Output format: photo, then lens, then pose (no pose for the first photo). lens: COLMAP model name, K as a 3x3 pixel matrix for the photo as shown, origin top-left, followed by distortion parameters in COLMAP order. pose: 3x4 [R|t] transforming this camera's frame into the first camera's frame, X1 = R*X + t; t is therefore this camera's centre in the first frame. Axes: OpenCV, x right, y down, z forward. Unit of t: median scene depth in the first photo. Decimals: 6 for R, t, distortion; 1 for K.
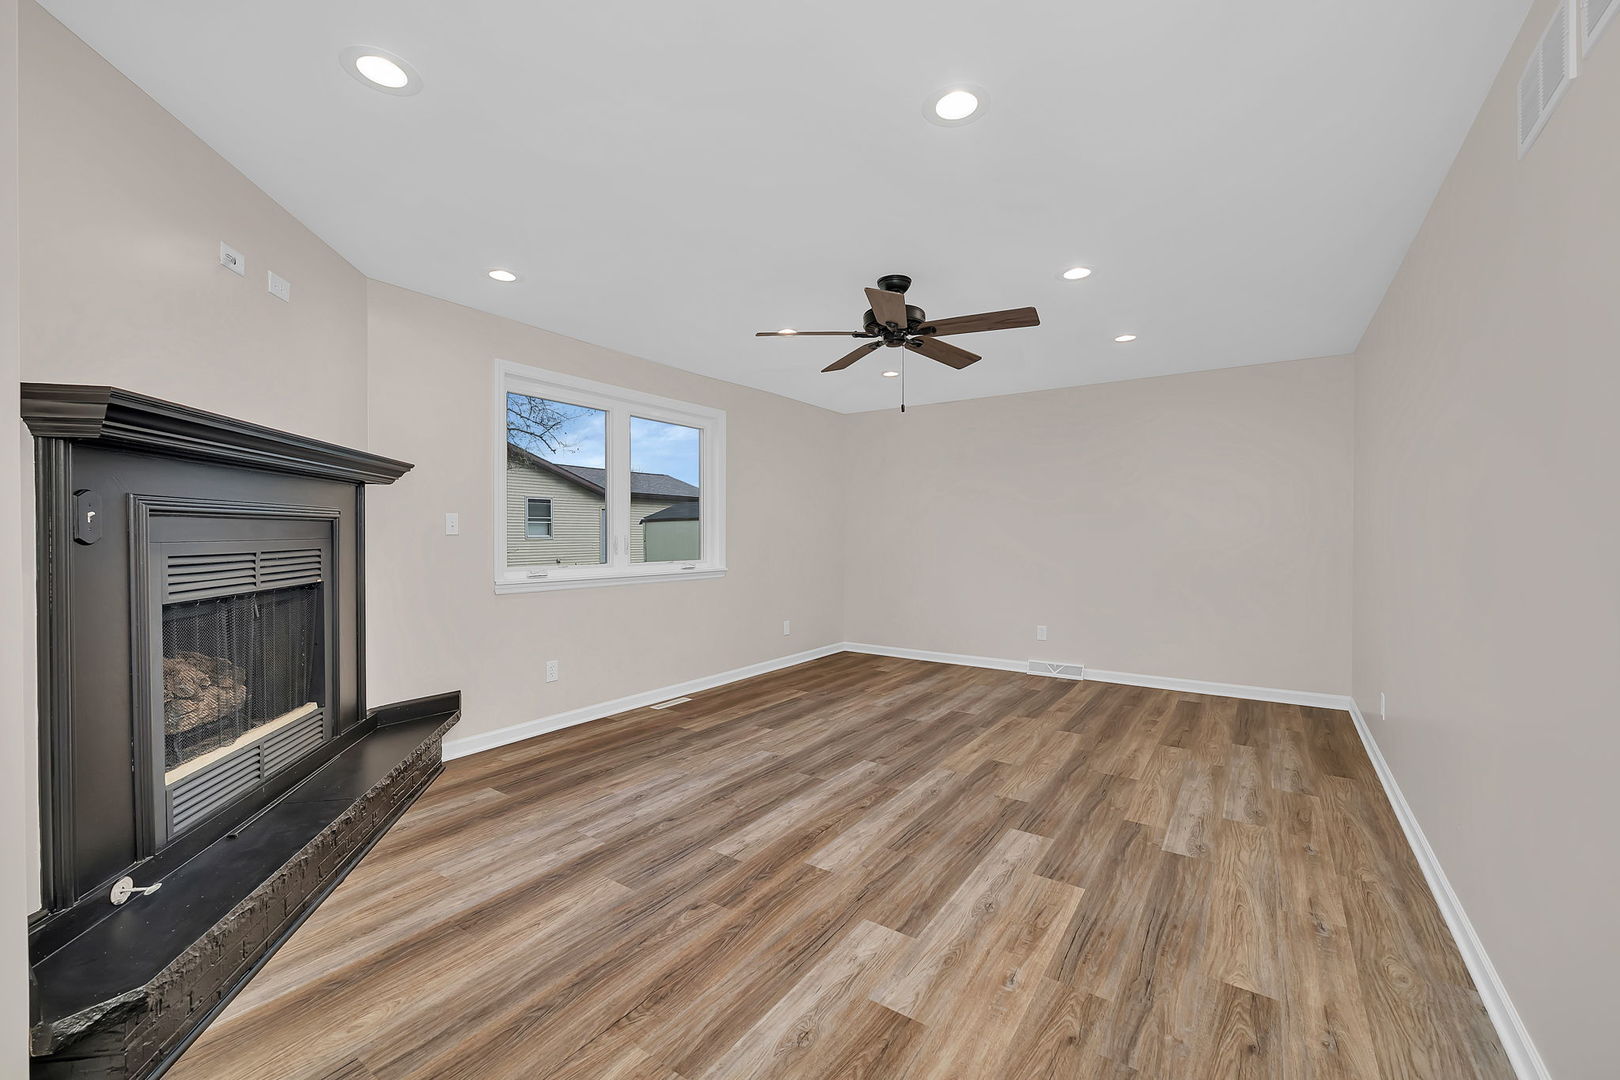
lens RADIAL K [[663.1, 0, 804.0], [0, 663.1, 536.3], [0, 0, 1]] dist [0.002190, -0.000381]
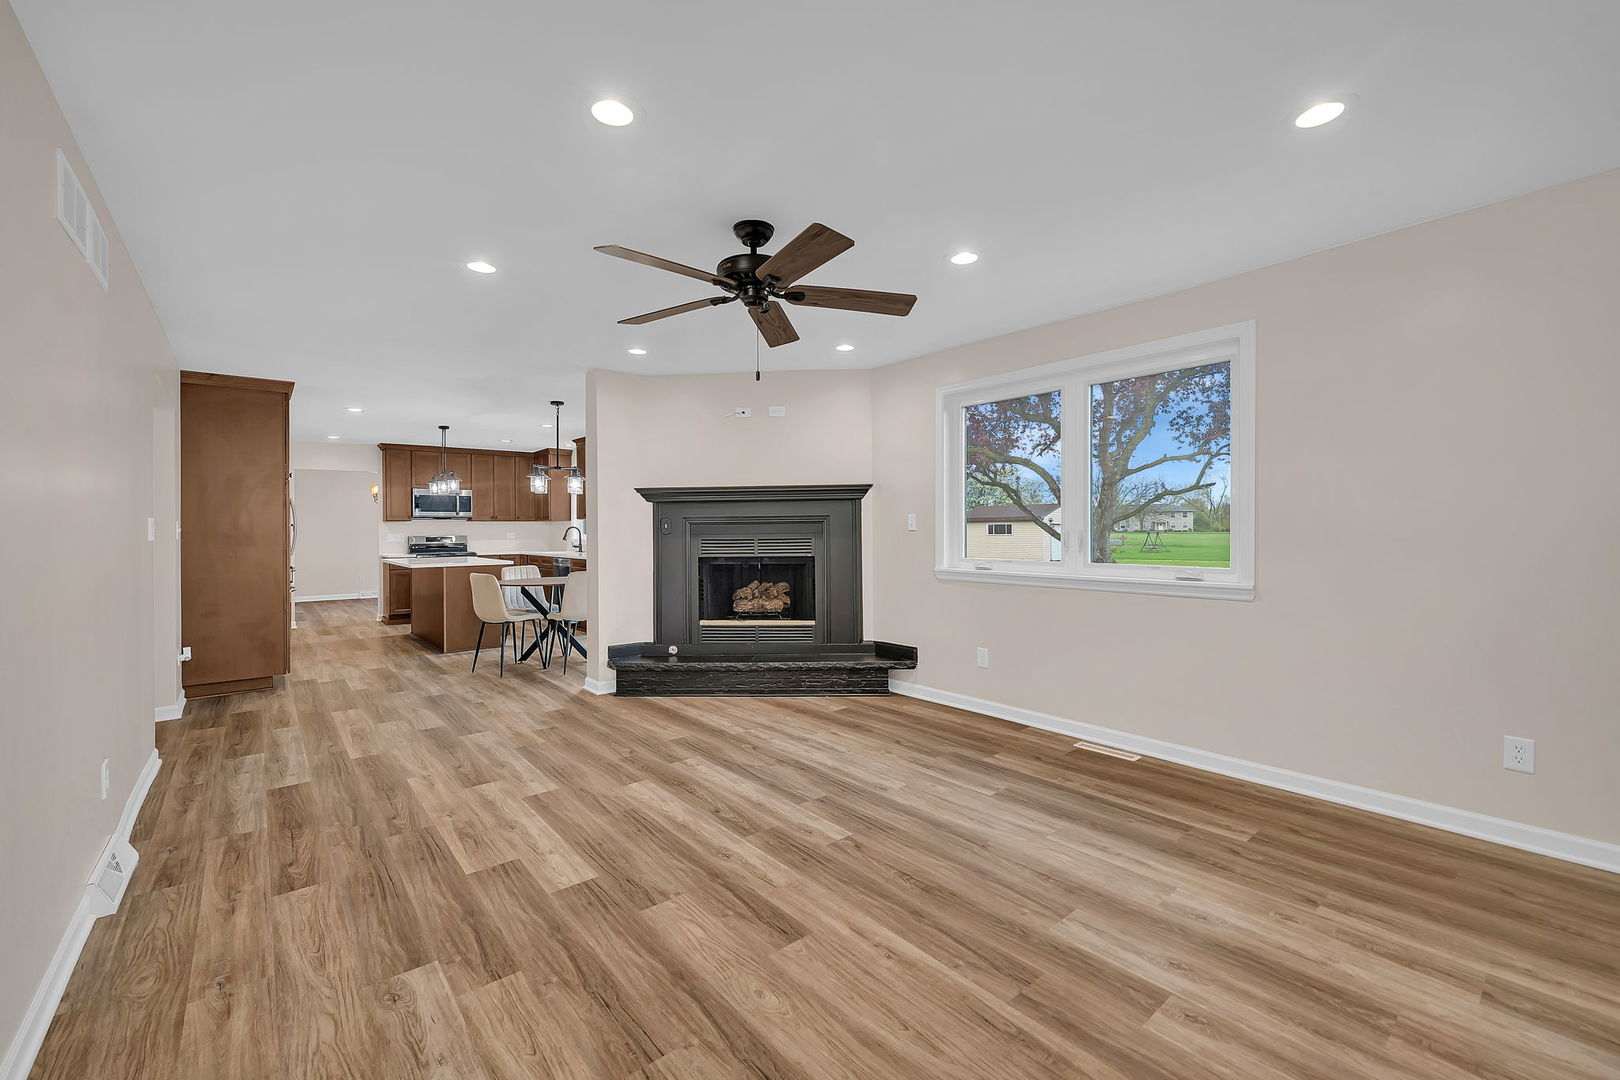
lens RADIAL K [[663.1, 0, 805.5], [0, 663.1, 533.2], [0, 0, 1]] dist [0.002190, -0.000381]
pose [[-0.270290, 0.005524, -0.962763, 1.114835], [0.003894, 0.999982, 0.004644, -0.004476], [0.962771, -0.002494, -0.270307, 1.564615]]
